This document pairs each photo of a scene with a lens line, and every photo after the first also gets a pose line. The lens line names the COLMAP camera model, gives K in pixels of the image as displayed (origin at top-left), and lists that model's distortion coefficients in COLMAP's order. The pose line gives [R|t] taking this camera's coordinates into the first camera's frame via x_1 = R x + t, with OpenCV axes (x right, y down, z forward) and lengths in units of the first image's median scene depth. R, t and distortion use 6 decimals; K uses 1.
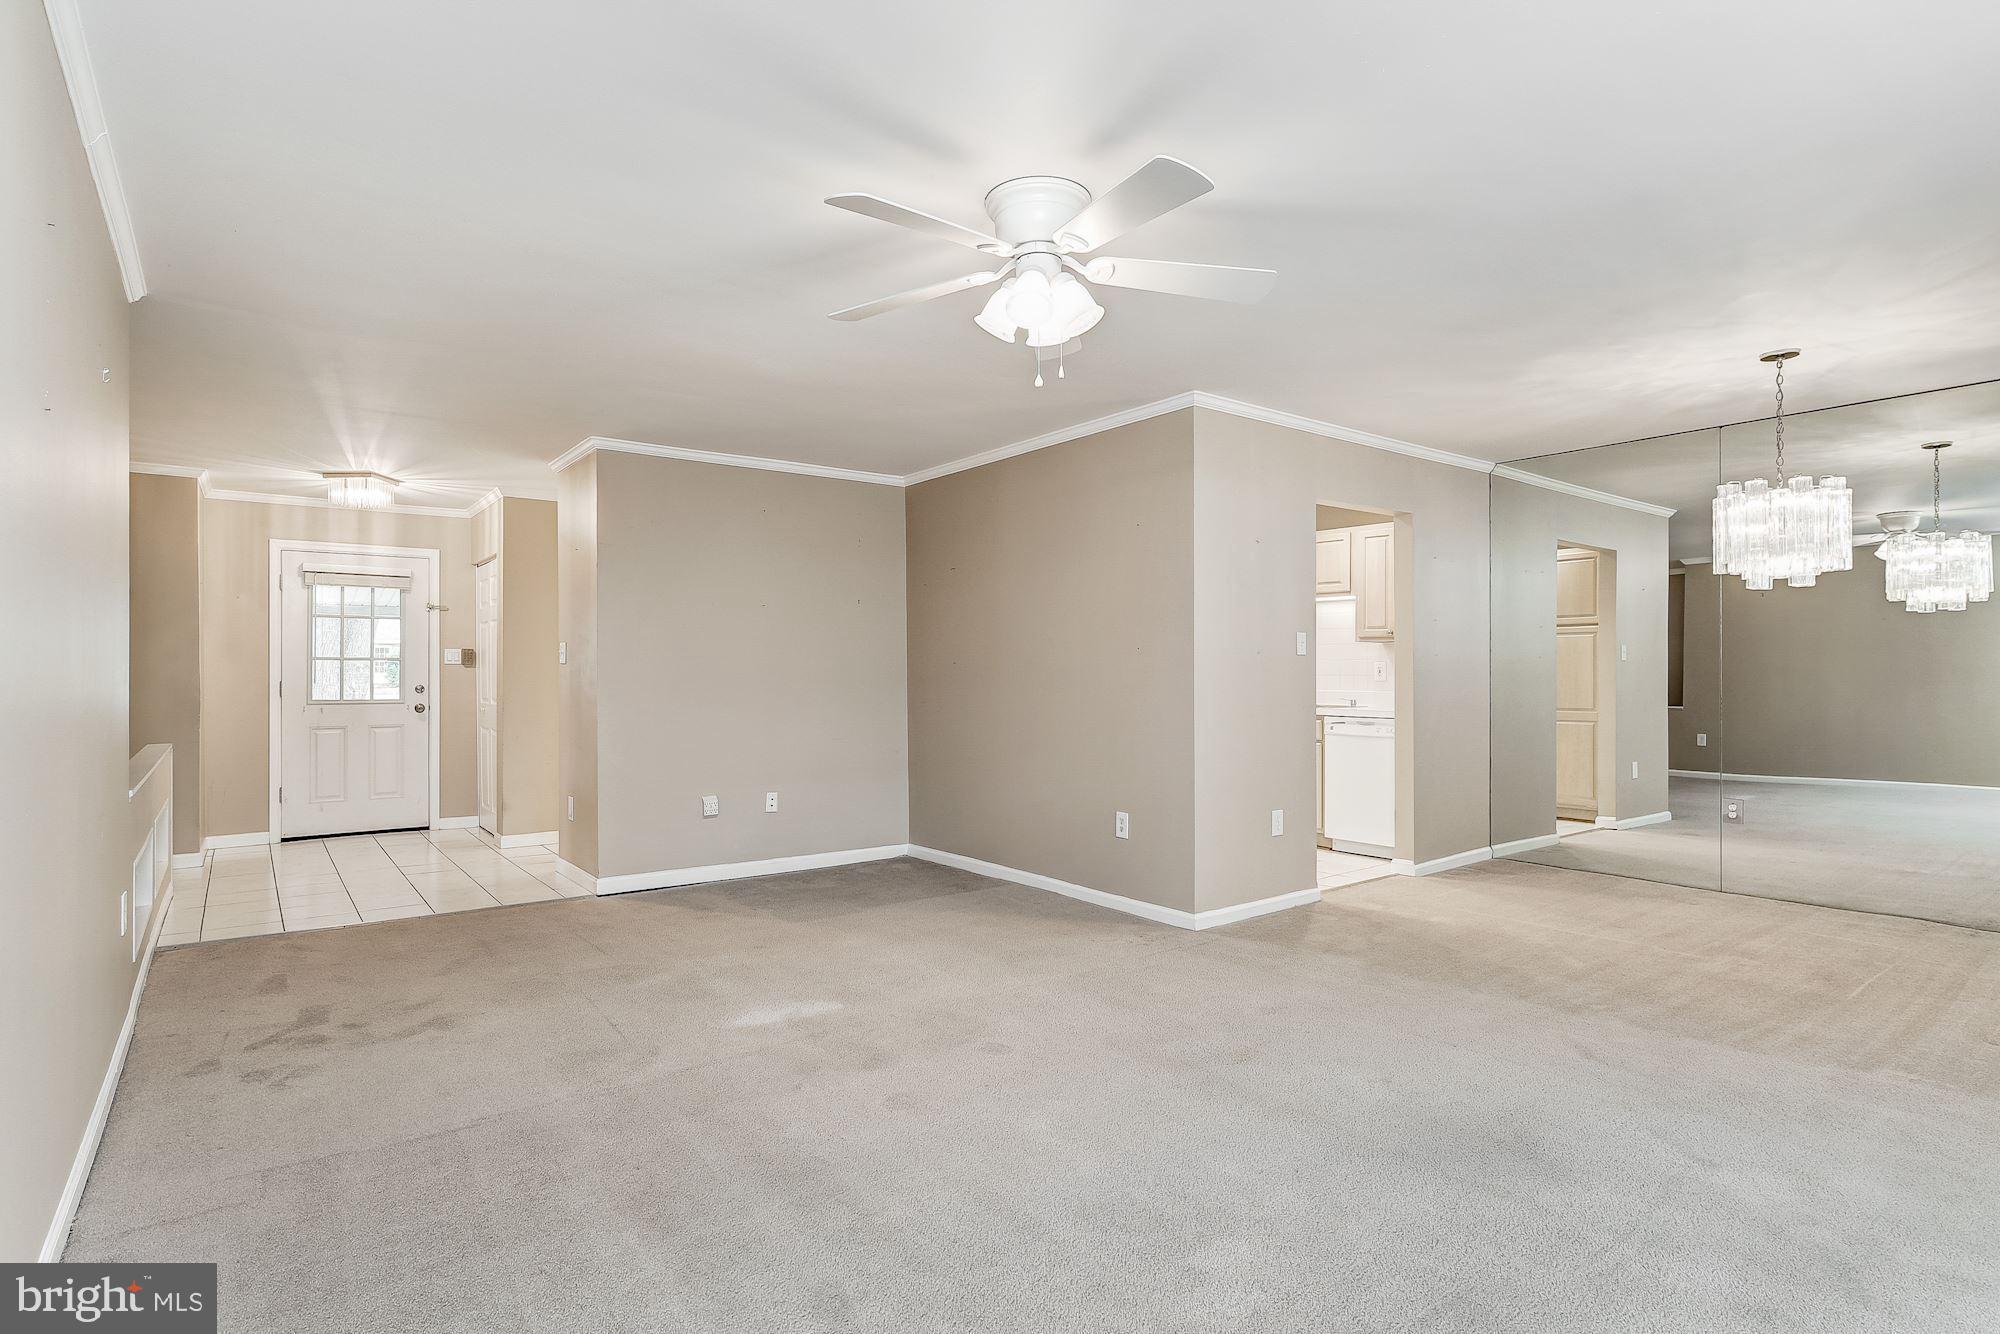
lens RADIAL K [[1007.5, 0, 1002.0], [0, 1007.5, 664.0], [0, 0, 1]] dist [-0.008851, 0.001907]
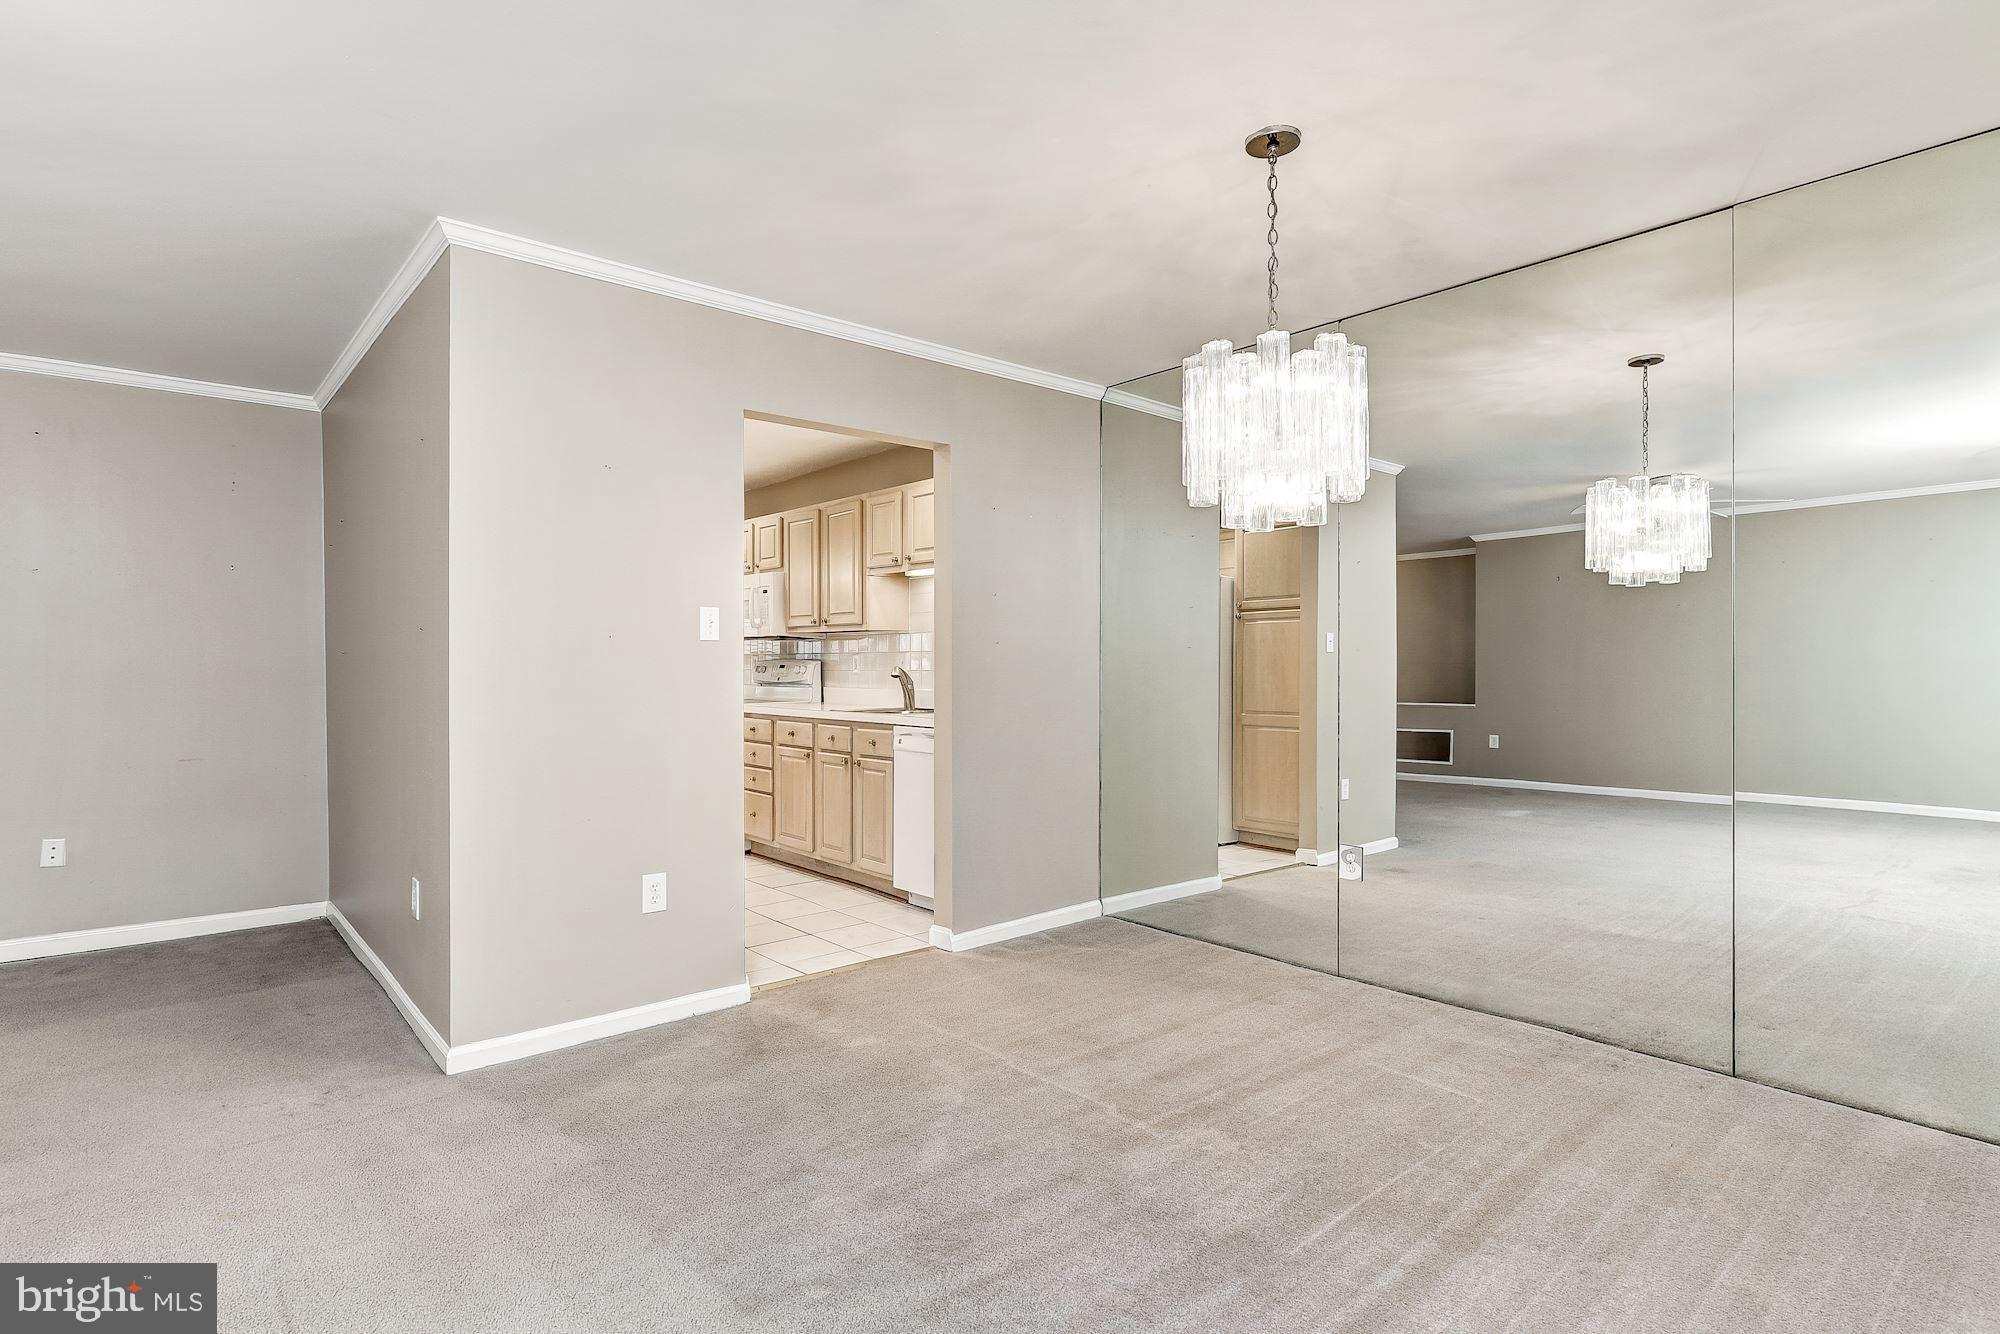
lens RADIAL K [[1007.5, 0, 1004.2], [0, 1007.5, 669.7], [0, 0, 1]] dist [-0.008851, 0.001907]
pose [[0.998005, 0.000712, 0.063136, 0.407581], [-0.001603, 0.999900, 0.014053, -0.000098], [-0.063119, -0.014126, 0.997906, 0.284284]]
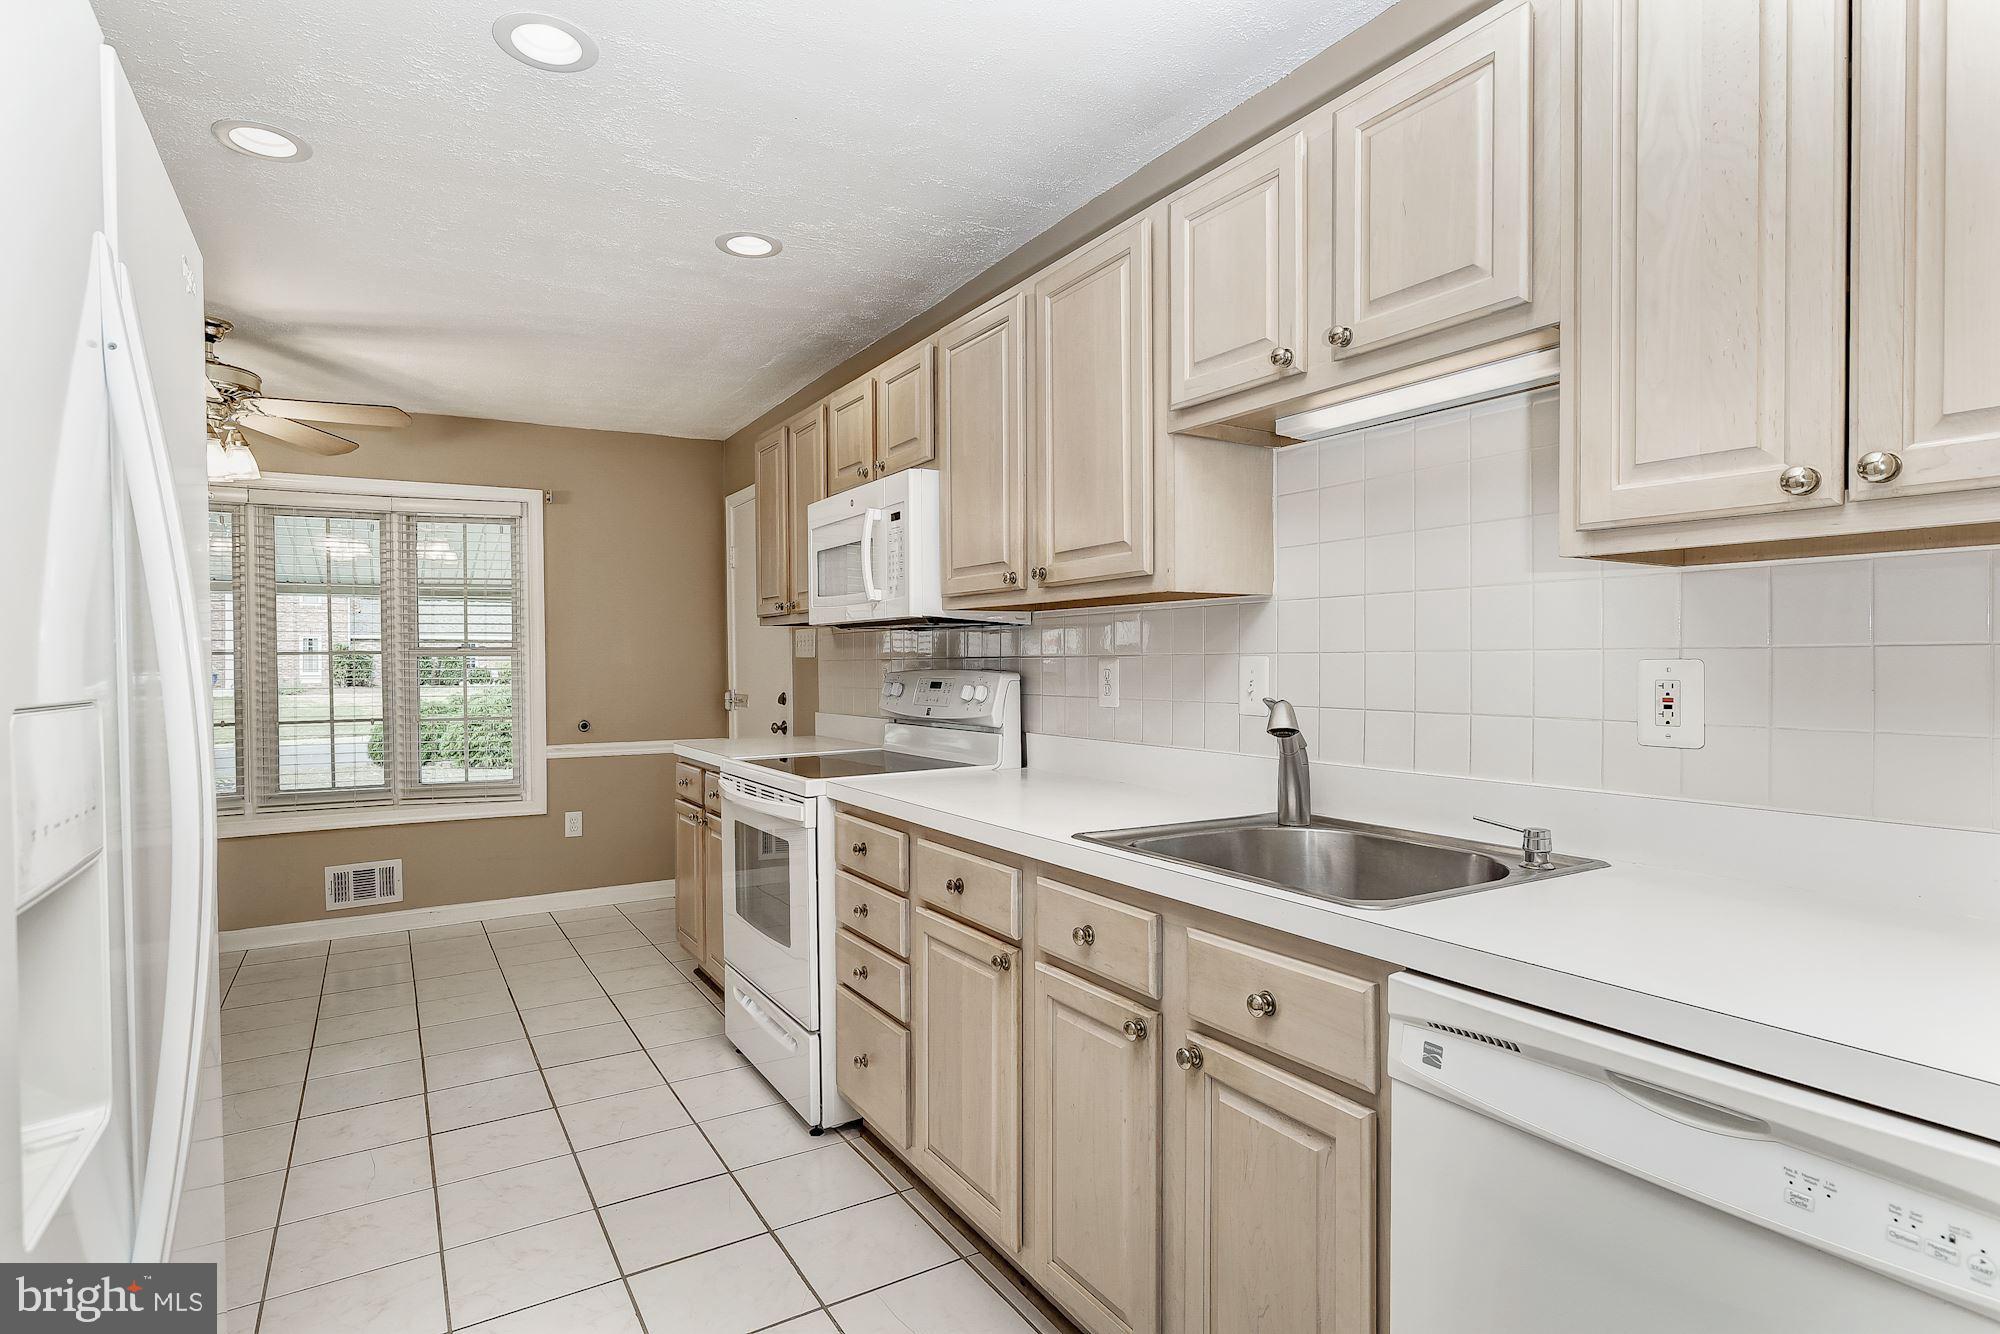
lens RADIAL K [[1007.5, 0, 999.4], [0, 1007.5, 673.2], [0, 0, 1]] dist [-0.008851, 0.001907]
pose [[0.995004, 0.004291, -0.099745, 0.310429], [-0.002206, 0.999777, 0.021010, -0.004174], [0.099813, -0.020685, 0.994791, 0.943066]]
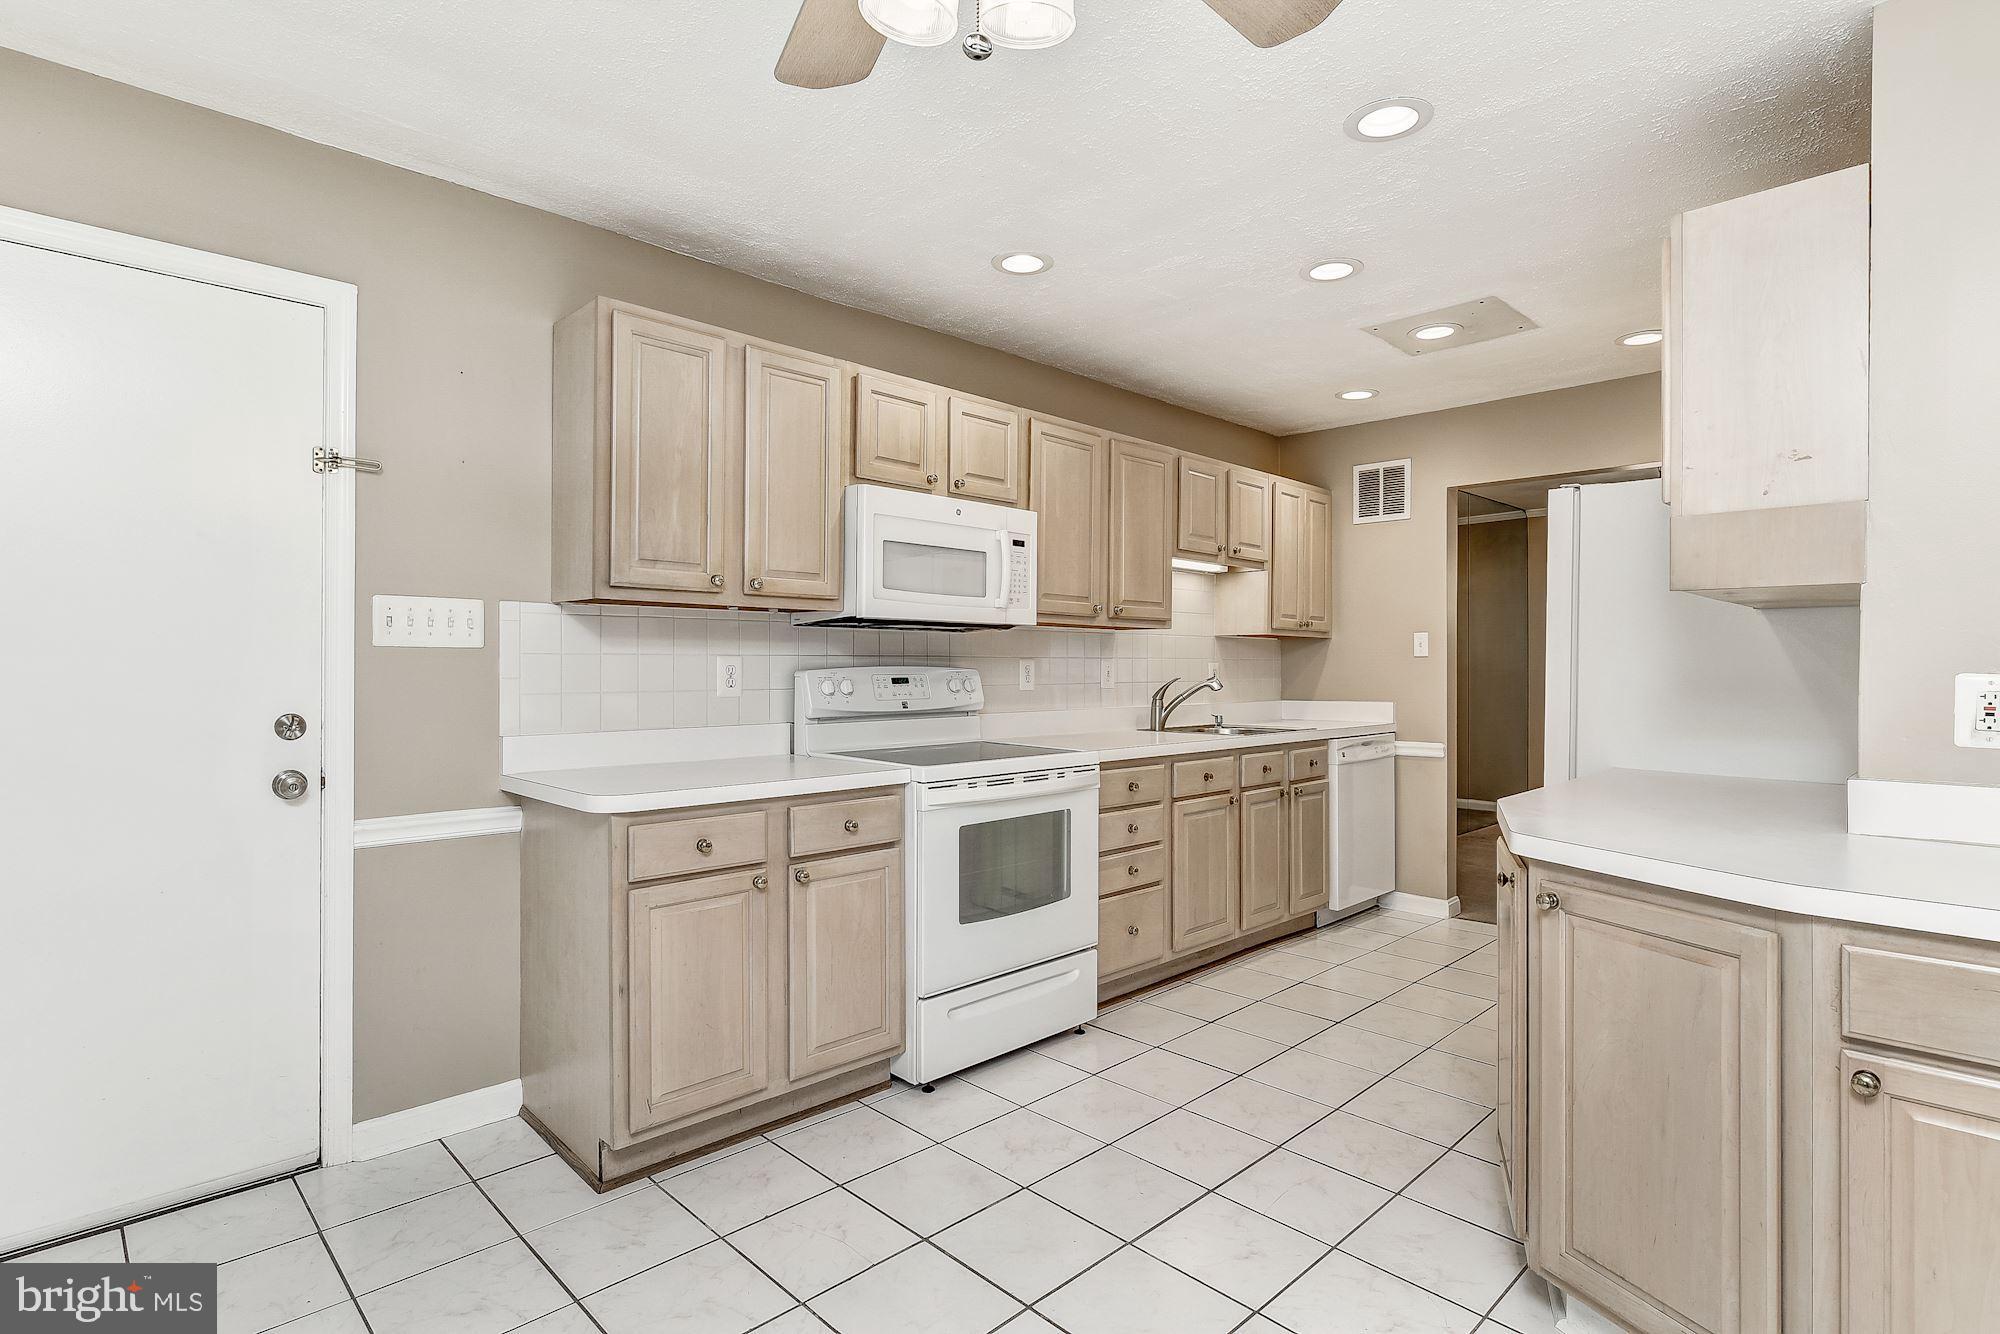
lens RADIAL K [[1007.5, 0, 989.1], [0, 1007.5, 663.2], [0, 0, 1]] dist [-0.008851, 0.001907]
pose [[-0.120136, 0.006380, 0.992737, -0.400126], [-0.015096, 0.999852, -0.008253, 0.008701], [-0.992643, -0.015978, -0.120022, 1.522565]]
